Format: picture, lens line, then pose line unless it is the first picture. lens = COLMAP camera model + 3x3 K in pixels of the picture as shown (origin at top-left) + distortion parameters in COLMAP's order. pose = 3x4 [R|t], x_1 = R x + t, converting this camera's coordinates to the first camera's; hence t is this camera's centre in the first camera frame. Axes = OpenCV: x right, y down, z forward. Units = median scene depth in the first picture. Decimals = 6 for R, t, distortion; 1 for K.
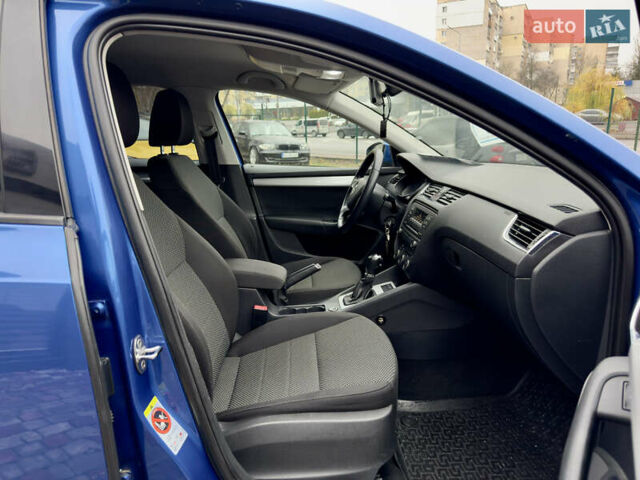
lens RADIAL K [[472.5, 0, 320.0], [0, 472.5, 240.0], [0, 0, 1]] dist [0.094399, -0.001648]
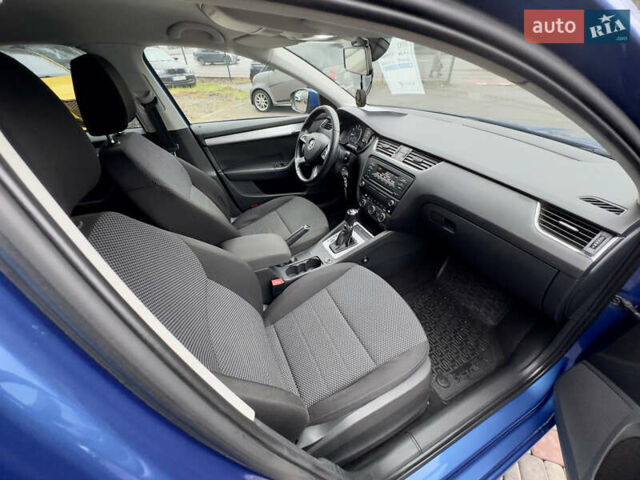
lens RADIAL K [[261.1, 0, 320.0], [0, 261.1, 240.0], [0, 0, 1]] dist [0.000064, -0.000098]
pose [[0.919815, -0.255281, 0.297948, -0.173300], [0.113276, 0.899833, 0.421271, -0.185113], [-0.375646, -0.353741, 0.856597, 0.399261]]
